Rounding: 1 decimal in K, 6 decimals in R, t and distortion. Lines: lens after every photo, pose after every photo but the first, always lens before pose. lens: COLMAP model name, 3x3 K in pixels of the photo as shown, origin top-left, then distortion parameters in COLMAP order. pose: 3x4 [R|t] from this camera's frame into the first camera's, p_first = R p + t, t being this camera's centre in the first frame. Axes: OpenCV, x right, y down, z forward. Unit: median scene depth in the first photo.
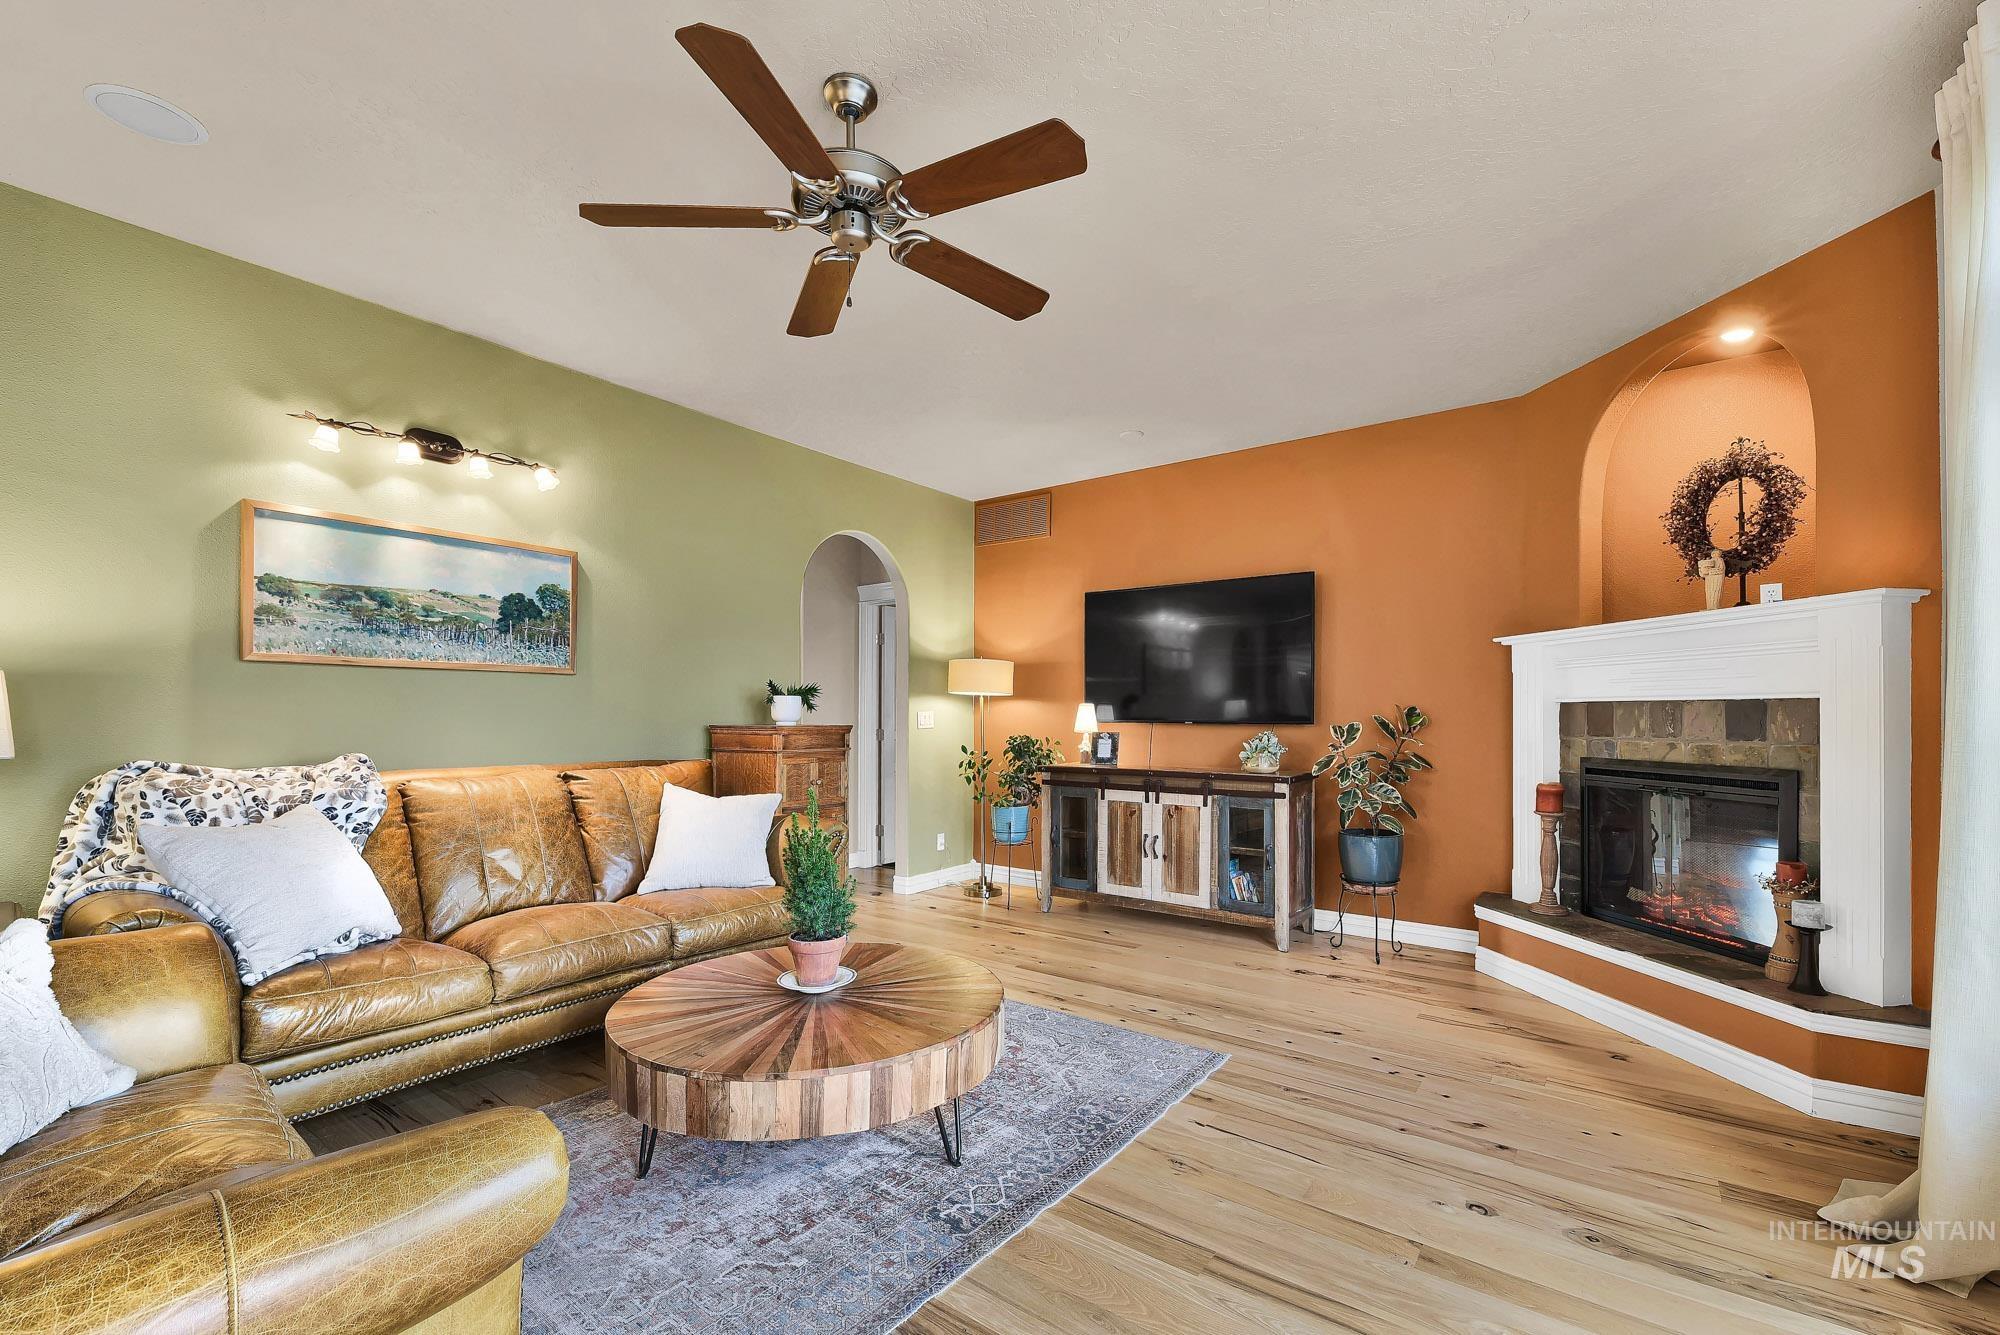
lens RADIAL K [[852.8, 0, 1005.5], [0, 852.8, 710.8], [0, 0, 1]] dist [0.011098, -0.000086]
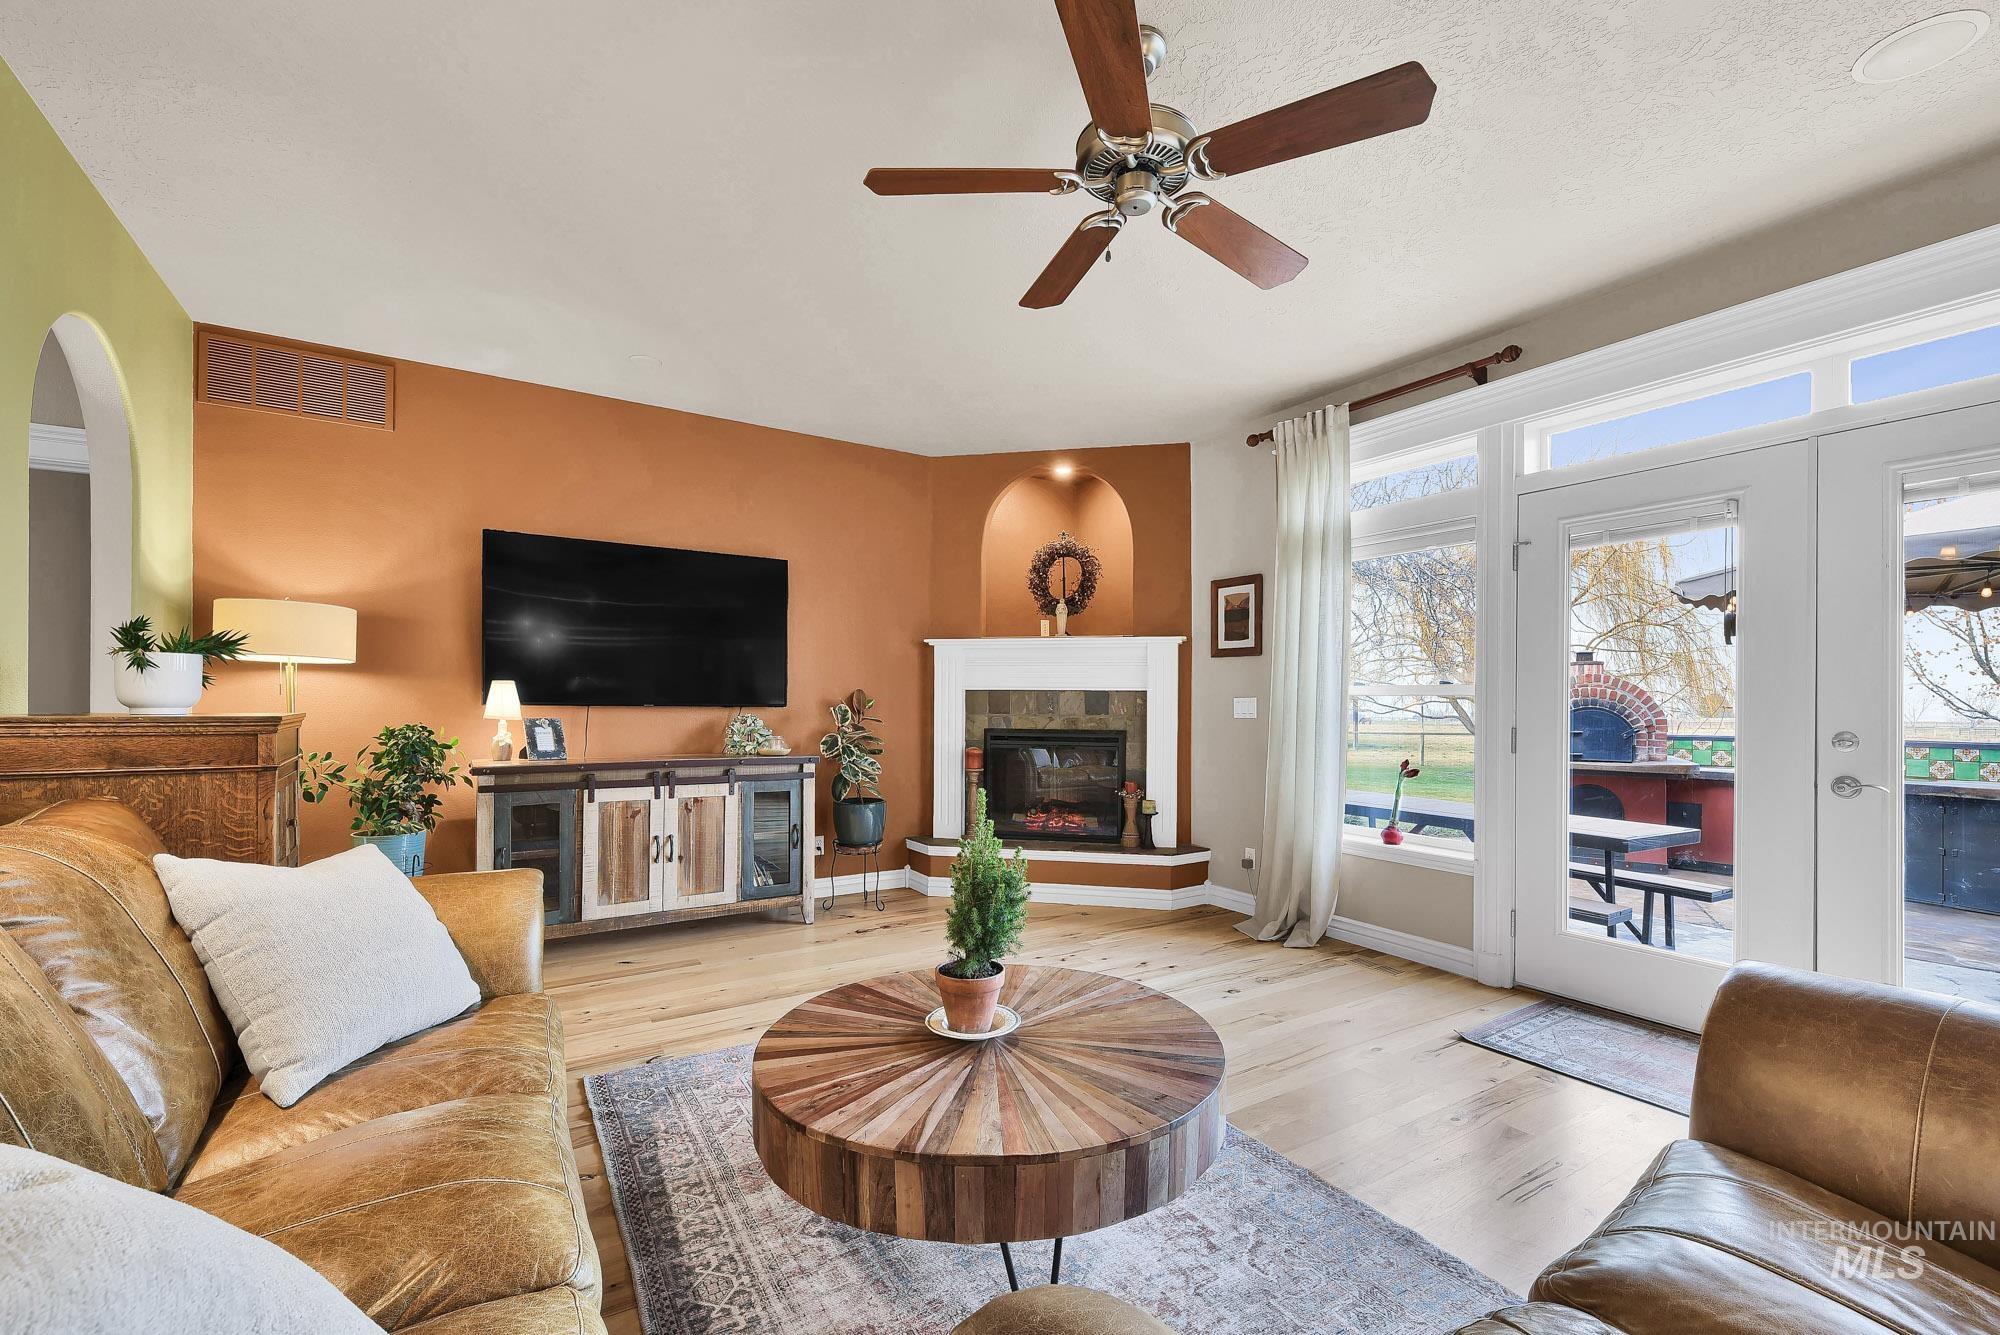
lens RADIAL K [[852.8, 0, 1005.5], [0, 852.8, 710.8], [0, 0, 1]] dist [0.011098, -0.000086]
pose [[0.346523, -0.005544, 0.938025, -0.540889], [-0.007723, 0.999932, 0.008763, 0.009314], [-0.938010, -0.010281, 0.346457, 0.392485]]
